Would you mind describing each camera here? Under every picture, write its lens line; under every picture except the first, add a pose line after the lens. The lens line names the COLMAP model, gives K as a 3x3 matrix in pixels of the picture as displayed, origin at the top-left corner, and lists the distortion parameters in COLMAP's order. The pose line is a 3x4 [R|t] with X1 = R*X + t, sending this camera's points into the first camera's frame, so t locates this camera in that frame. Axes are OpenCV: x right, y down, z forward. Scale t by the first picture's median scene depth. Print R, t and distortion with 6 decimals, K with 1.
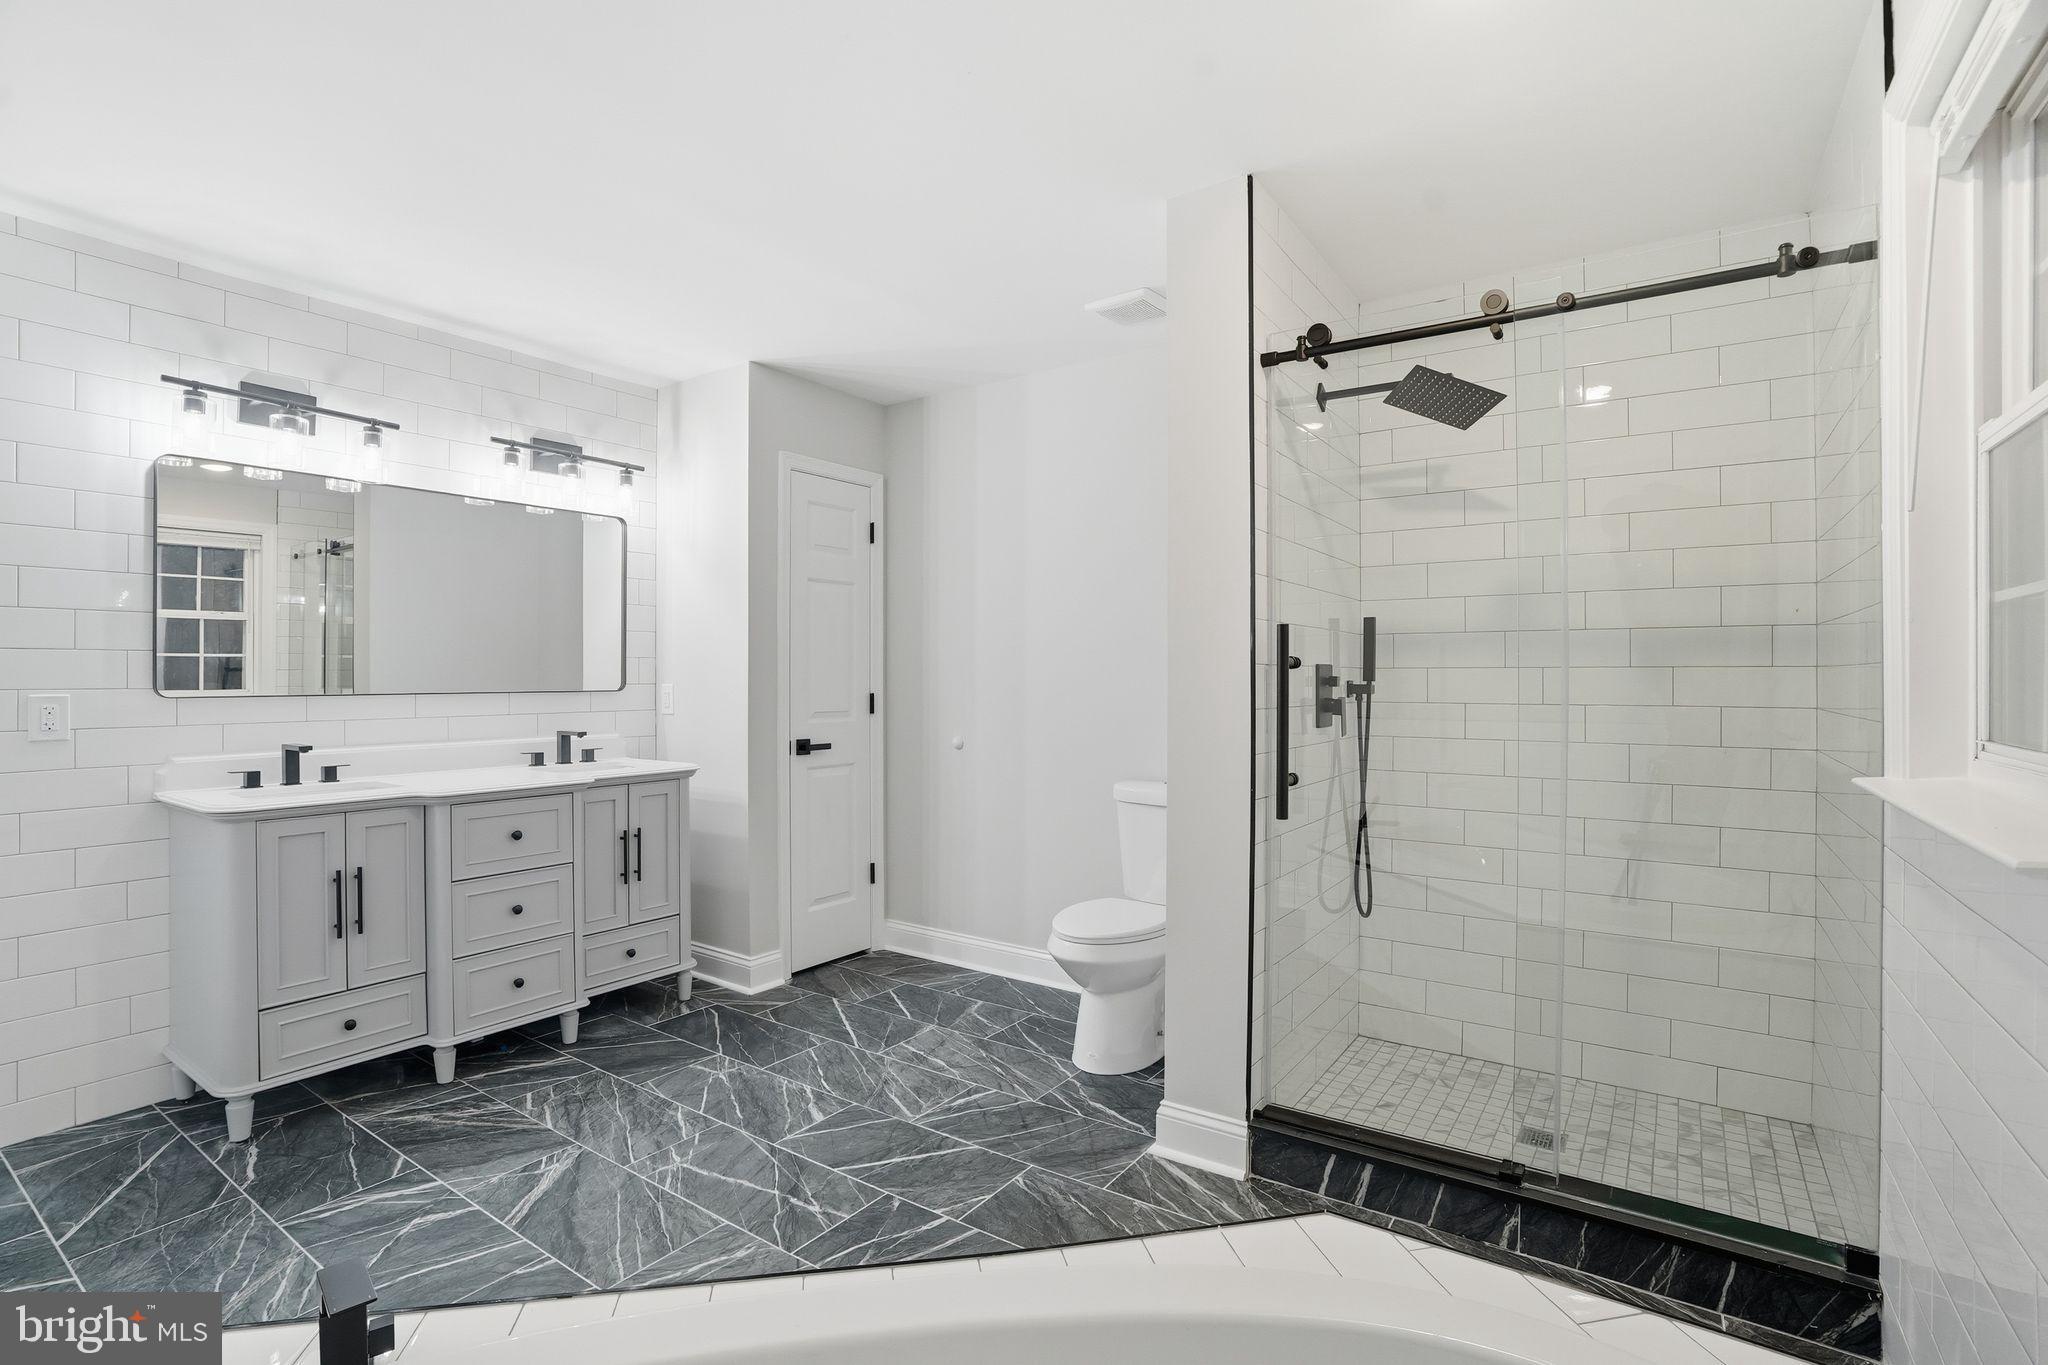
lens RADIAL K [[927.6, 0, 1025.2], [0, 927.6, 684.8], [0, 0, 1]] dist [-0.000650, 0.001122]
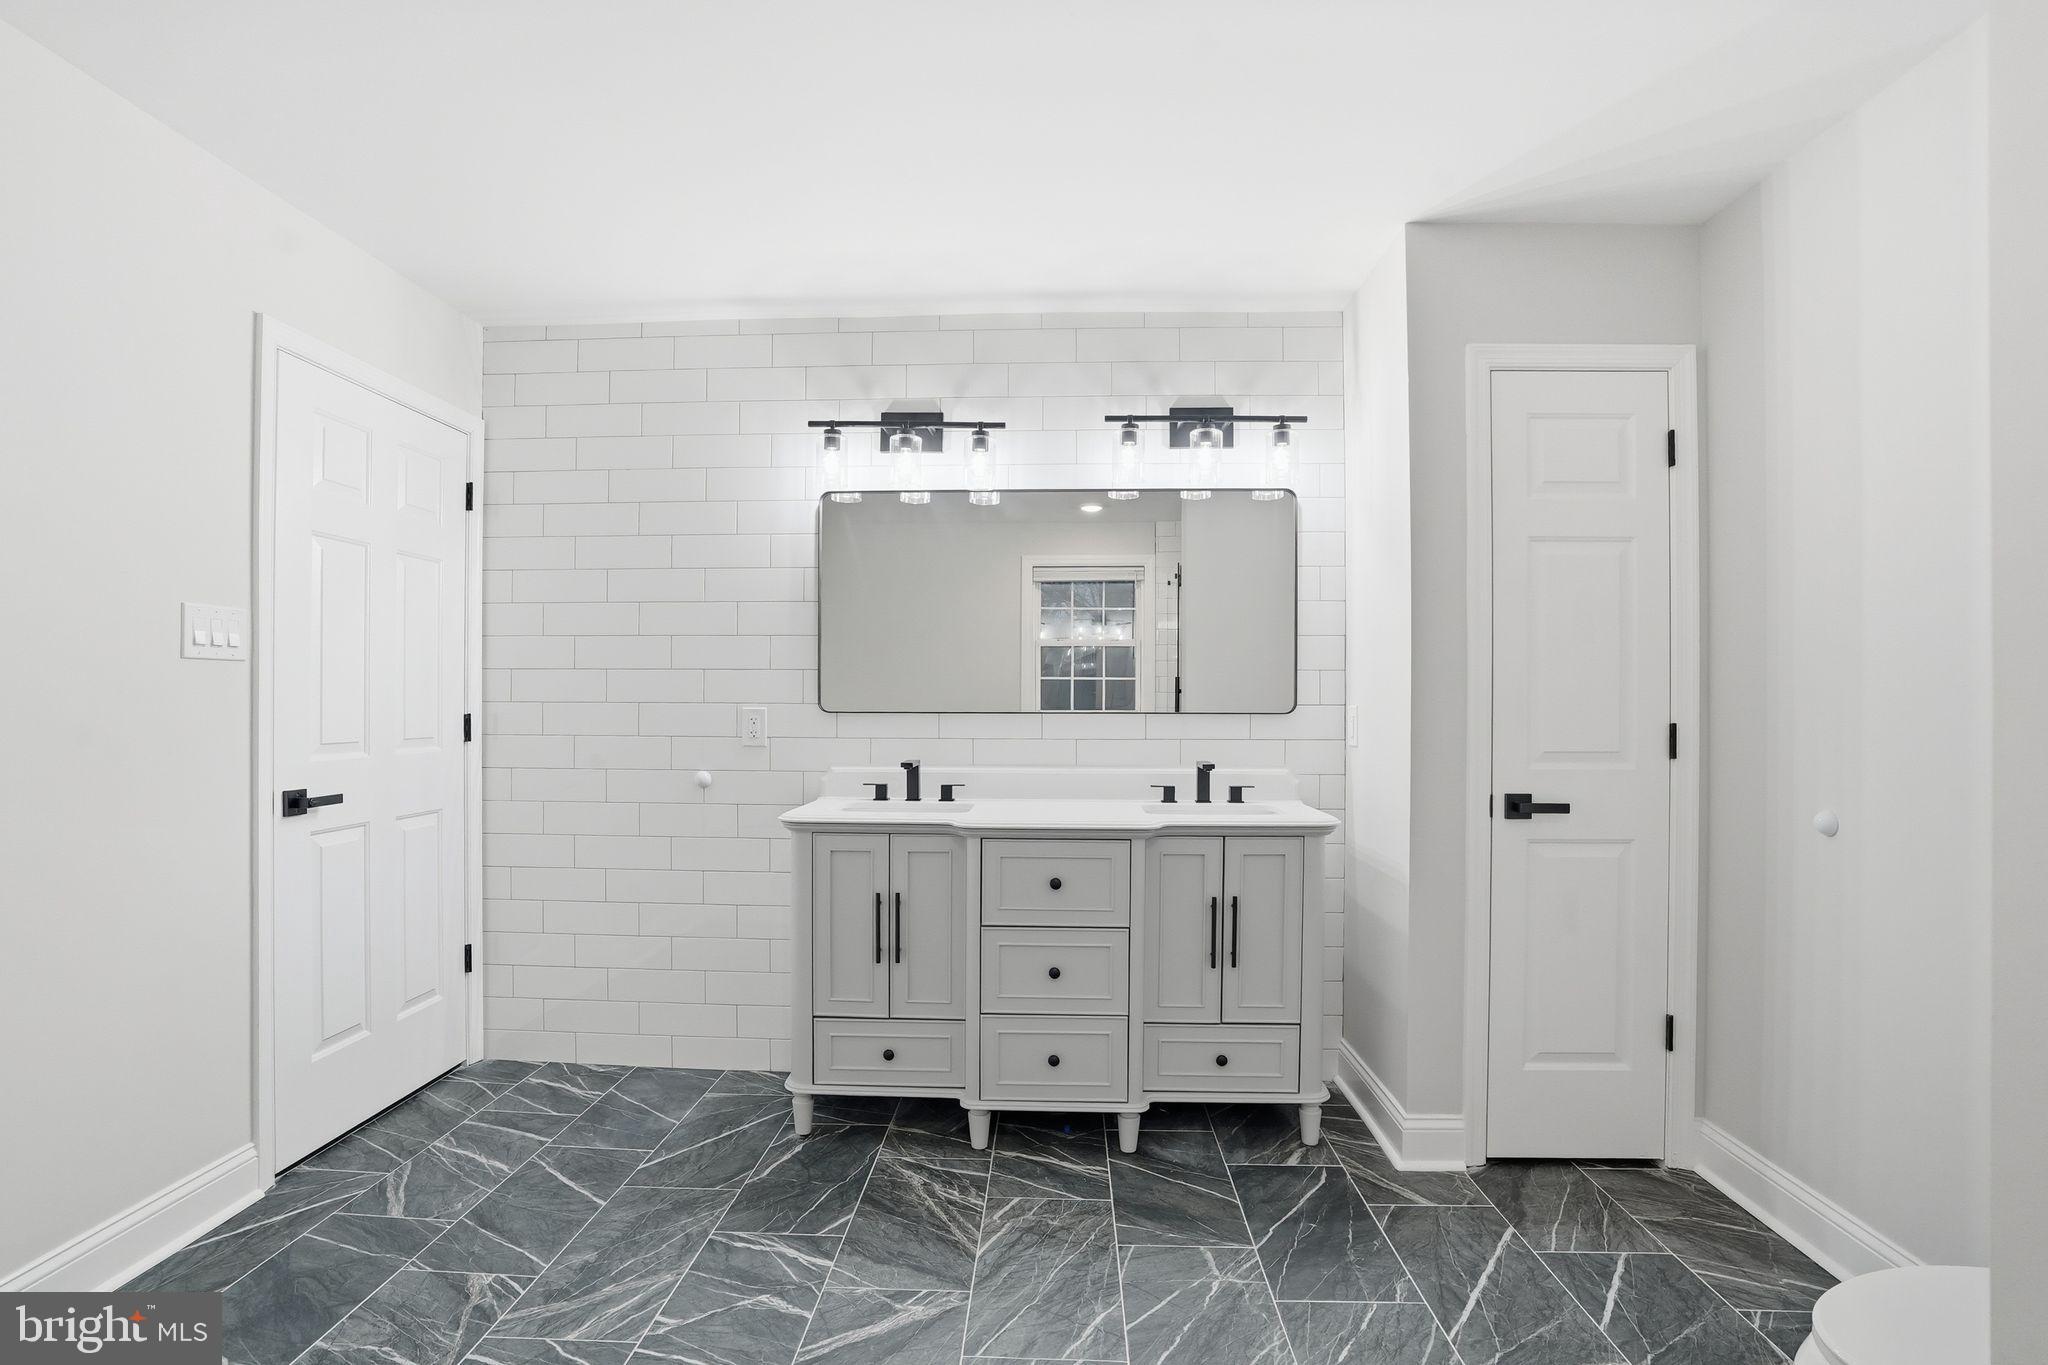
lens RADIAL K [[1027.8, 0, 1024.3], [0, 1027.8, 704.0], [0, 0, 1]] dist [-0.046153, 0.006224]
pose [[0.551633, 0.004279, -0.834076, 0.190920], [-0.011167, 0.999935, -0.002255, 0.003944], [0.834012, 0.010559, 0.551645, 0.440249]]
